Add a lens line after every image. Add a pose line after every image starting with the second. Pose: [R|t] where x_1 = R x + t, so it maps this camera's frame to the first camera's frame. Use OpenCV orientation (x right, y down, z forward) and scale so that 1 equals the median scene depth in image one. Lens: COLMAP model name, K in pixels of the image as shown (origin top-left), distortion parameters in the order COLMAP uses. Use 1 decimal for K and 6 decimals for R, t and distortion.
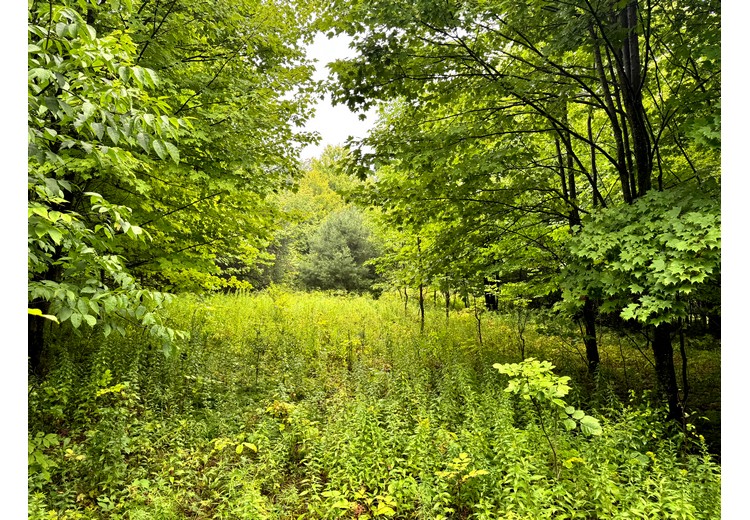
lens RADIAL K [[511.6, 0, 374.1], [0, 511.6, 256.7], [0, 0, 1]] dist [0.010153, -0.000646]
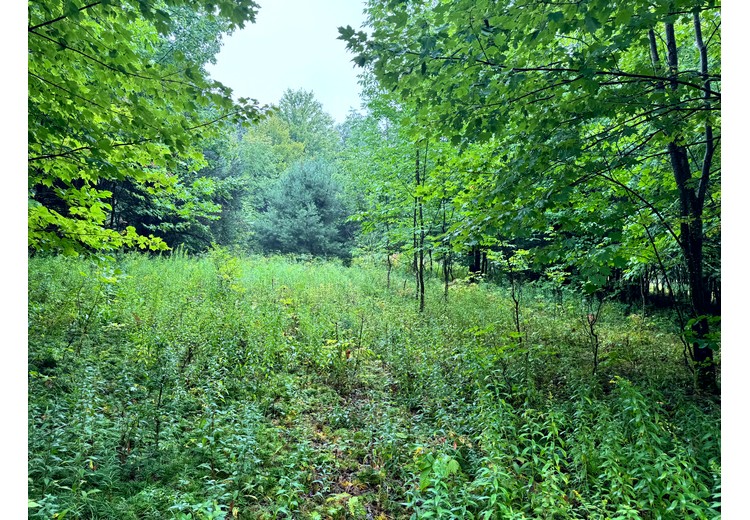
lens RADIAL K [[511.6, 0, 378.3], [0, 511.6, 263.1], [0, 0, 1]] dist [0.010153, -0.000646]
pose [[0.995669, 0.019849, 0.090829, -0.021317], [-0.027136, 0.996448, 0.079715, 0.009331], [-0.088924, -0.081835, 0.992671, 0.153836]]
